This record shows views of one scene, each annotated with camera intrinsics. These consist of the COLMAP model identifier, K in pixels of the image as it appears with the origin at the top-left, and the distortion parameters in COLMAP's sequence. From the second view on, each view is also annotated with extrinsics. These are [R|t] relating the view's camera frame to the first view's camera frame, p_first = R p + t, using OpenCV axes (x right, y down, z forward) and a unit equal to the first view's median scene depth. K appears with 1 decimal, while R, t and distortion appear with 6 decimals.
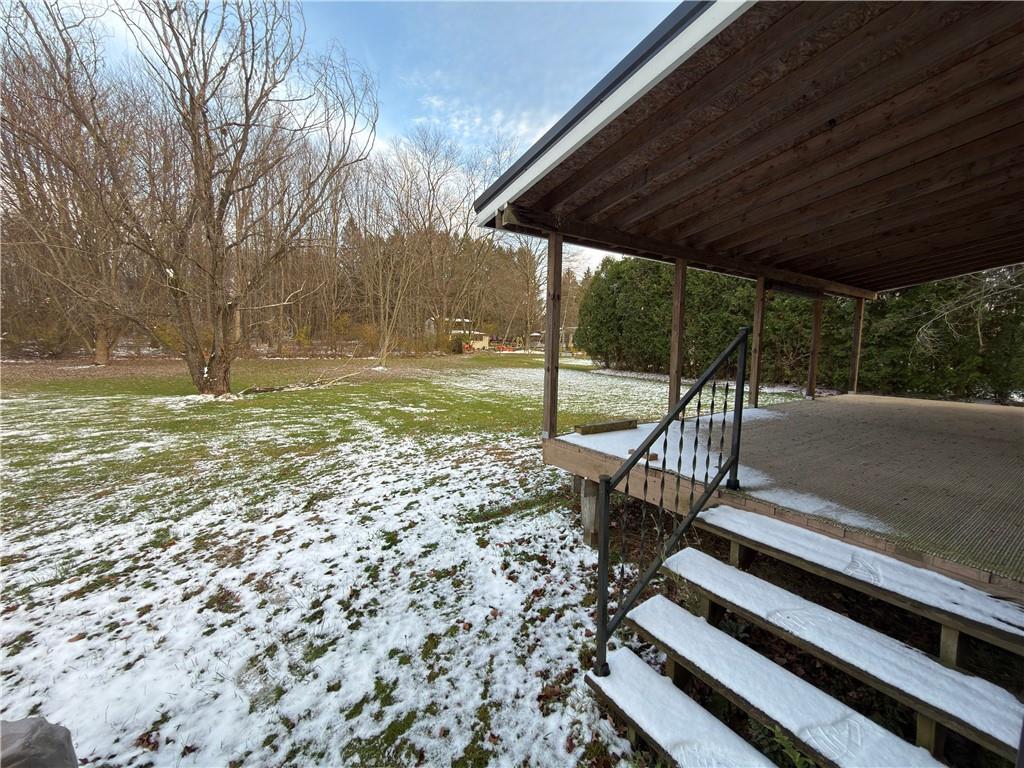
lens RADIAL K [[408.0, 0, 513.5], [0, 408.0, 384.3], [0, 0, 1]] dist [0.001399, -0.000244]
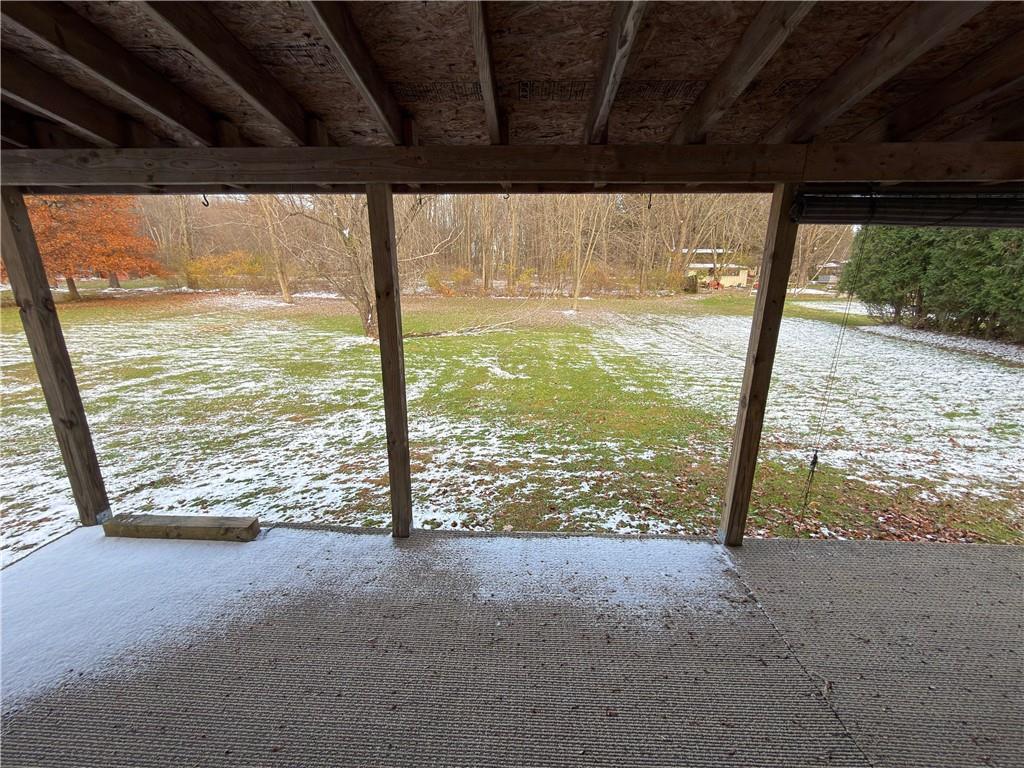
lens RADIAL K [[408.0, 0, 511.5], [0, 408.0, 382.9], [0, 0, 1]] dist [0.001399, -0.000244]
pose [[0.807403, 0.140480, -0.573032, 0.604383], [-0.049300, 0.983907, 0.171743, -0.145193], [0.587936, -0.110416, 0.801336, 0.560338]]
